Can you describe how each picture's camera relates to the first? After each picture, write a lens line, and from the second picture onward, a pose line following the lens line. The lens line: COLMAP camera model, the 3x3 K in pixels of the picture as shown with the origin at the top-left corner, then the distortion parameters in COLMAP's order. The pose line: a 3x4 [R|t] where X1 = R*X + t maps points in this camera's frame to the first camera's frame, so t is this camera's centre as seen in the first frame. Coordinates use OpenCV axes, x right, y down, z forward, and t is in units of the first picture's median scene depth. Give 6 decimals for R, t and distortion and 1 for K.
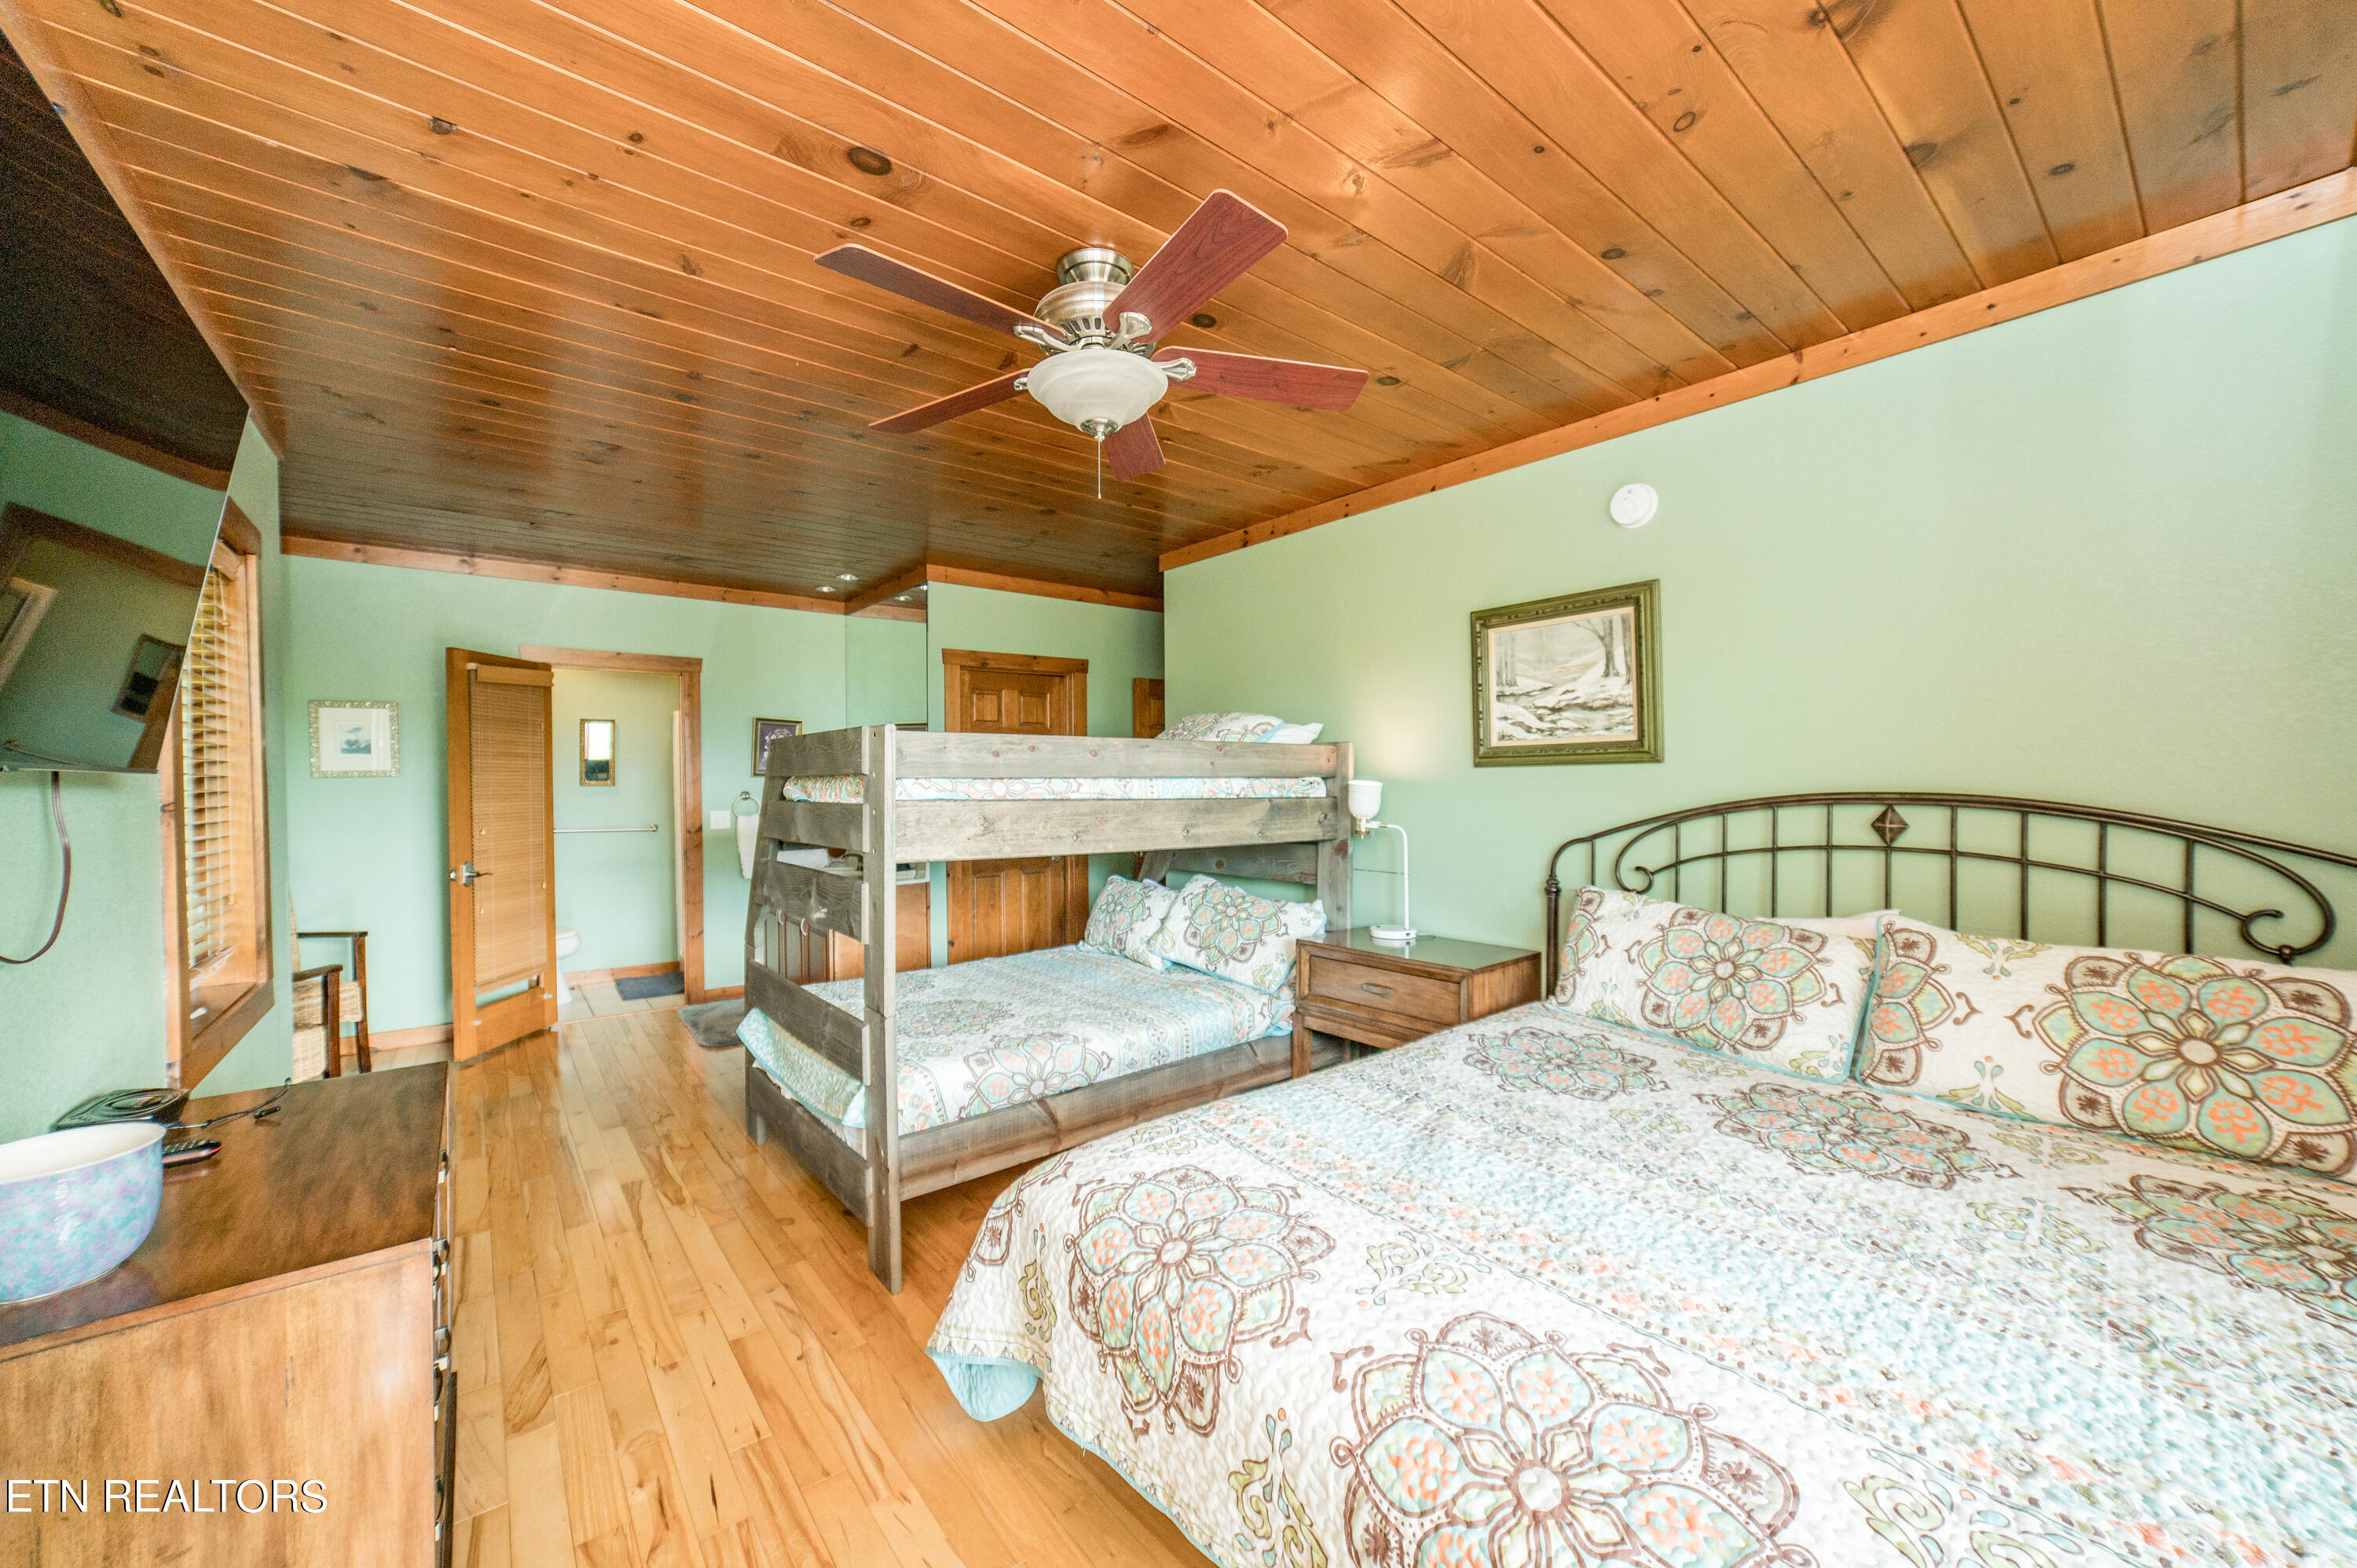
lens RADIAL K [[890.6, 0, 1186.3], [0, 890.6, 784.8], [0, 0, 1]] dist [-0.020527, 0.008550]
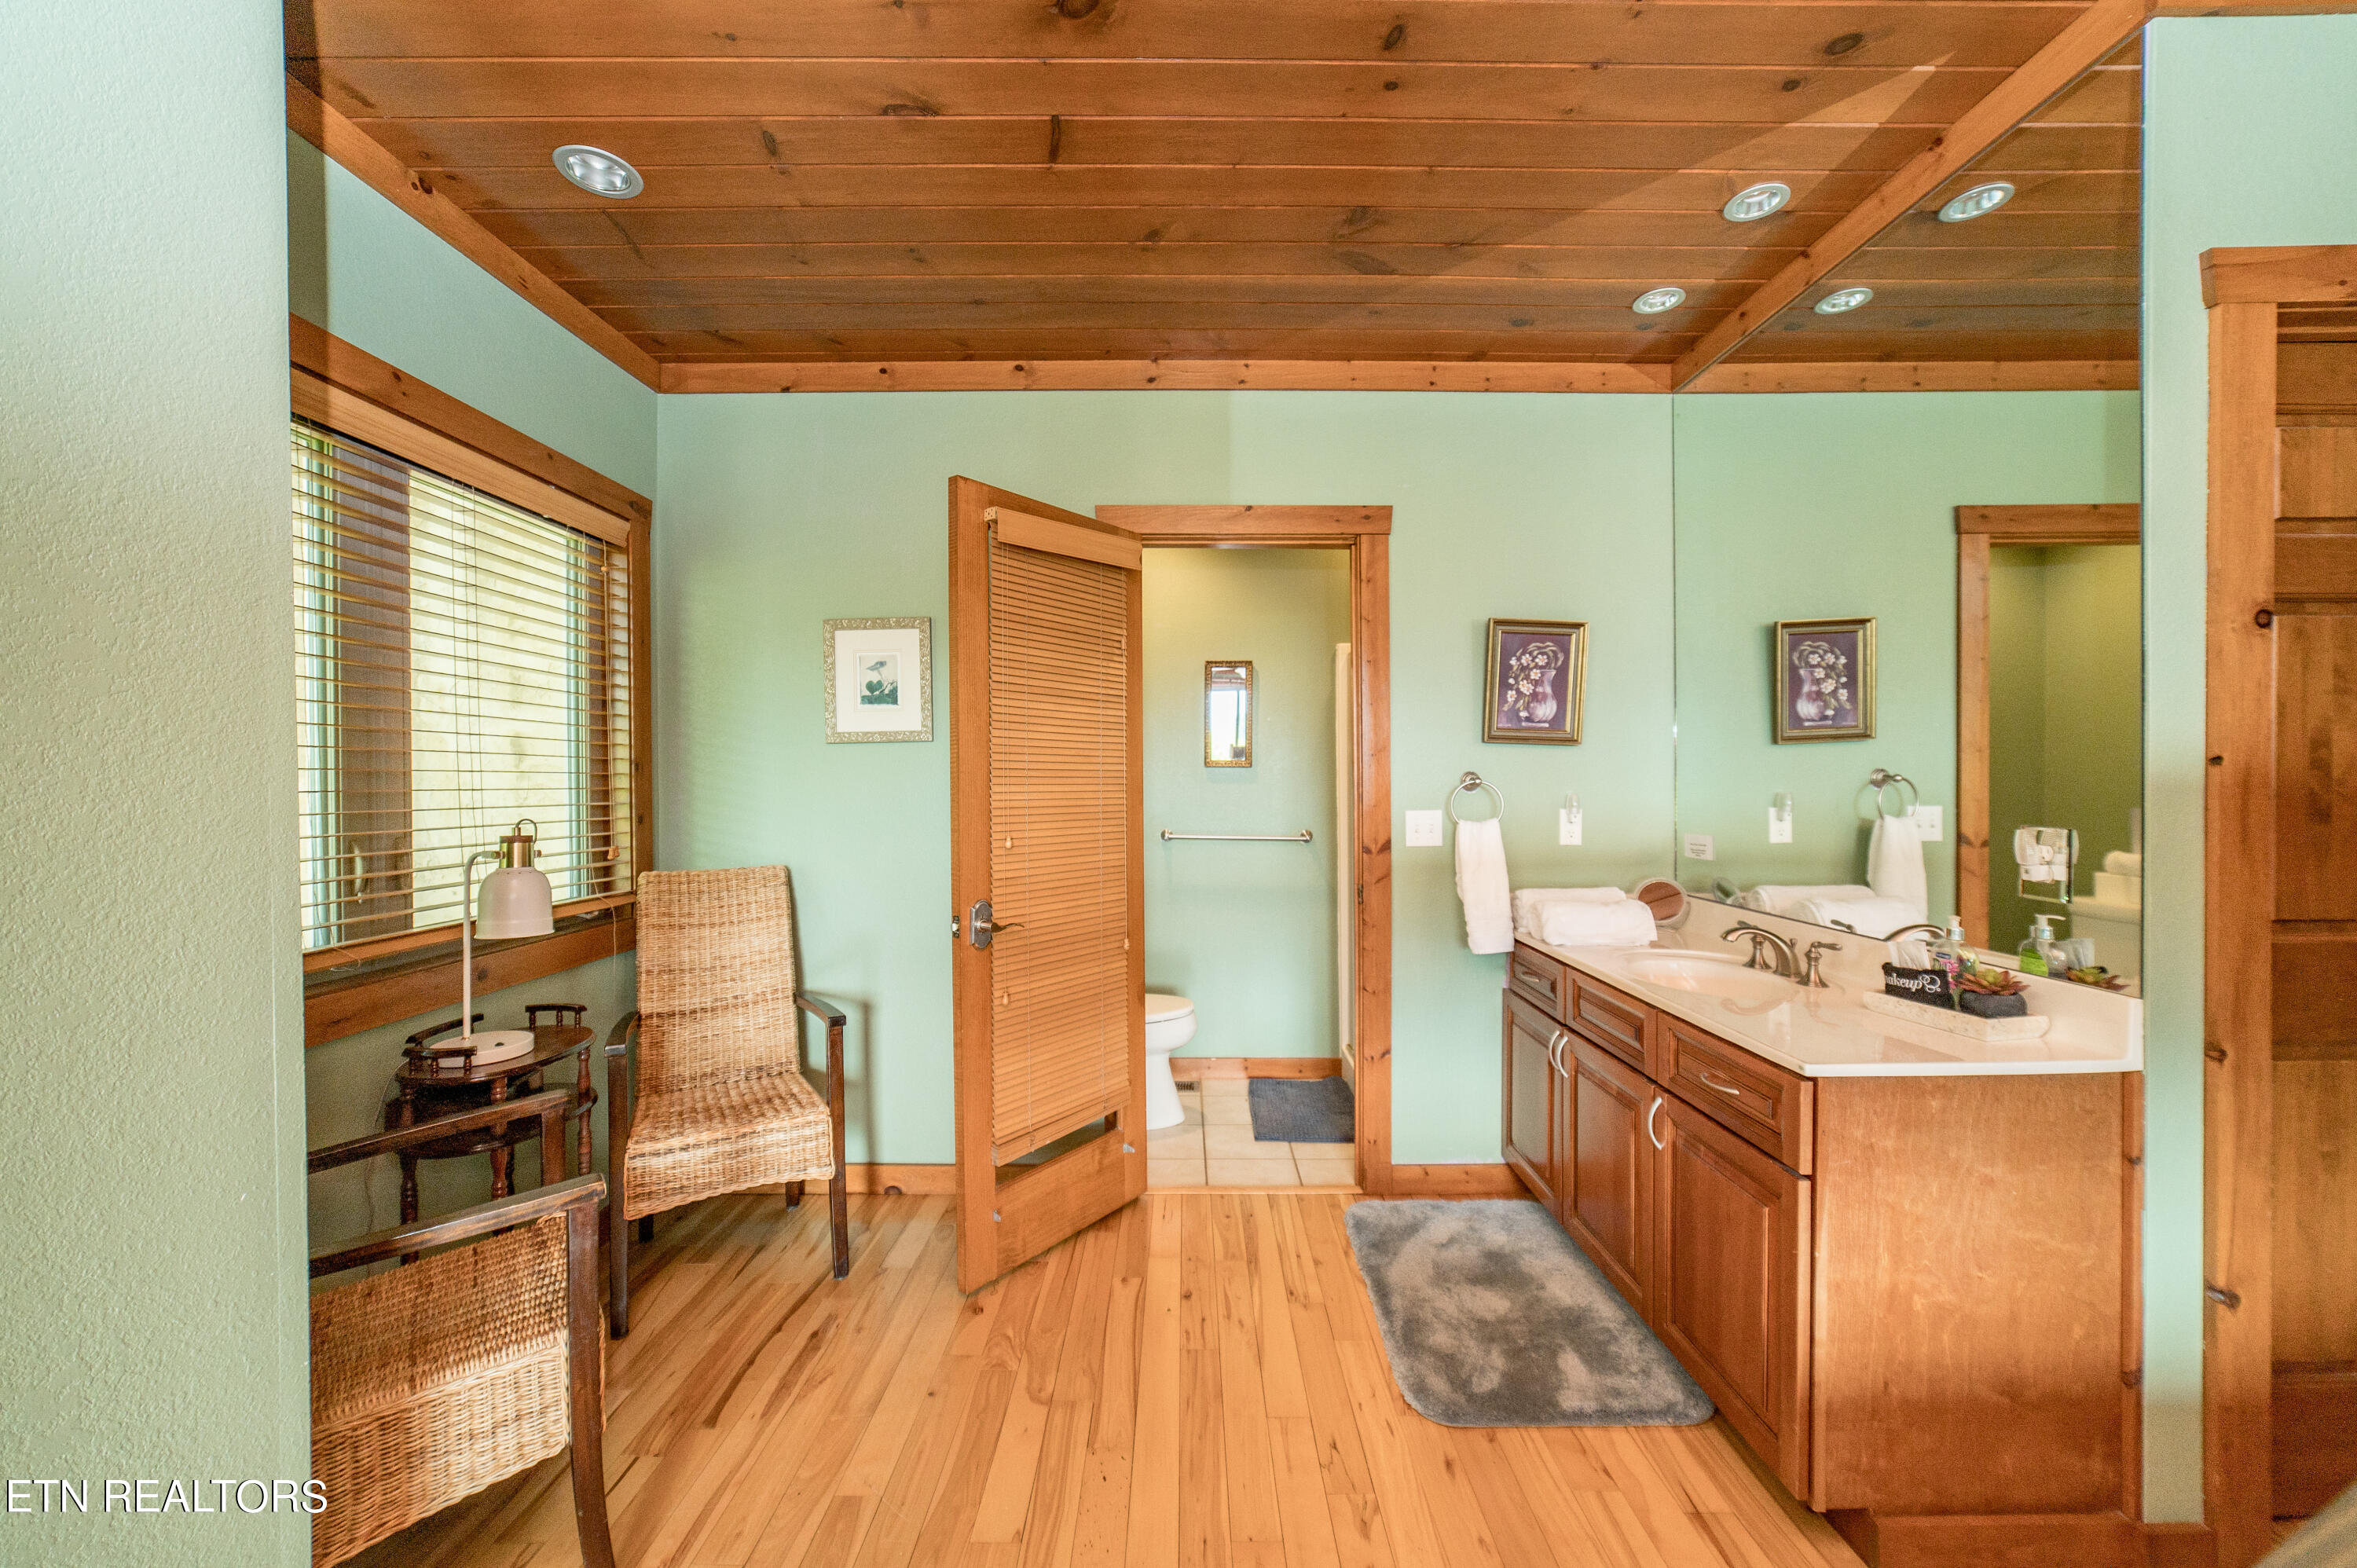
lens RADIAL K [[890.6, 0, 1186.3], [0, 890.6, 784.8], [0, 0, 1]] dist [-0.020527, 0.008550]
pose [[0.780000, 0.001726, -0.625777, -0.351409], [-0.004220, 0.999988, -0.002501, 0.019056], [0.625766, 0.004592, 0.779998, 0.586848]]
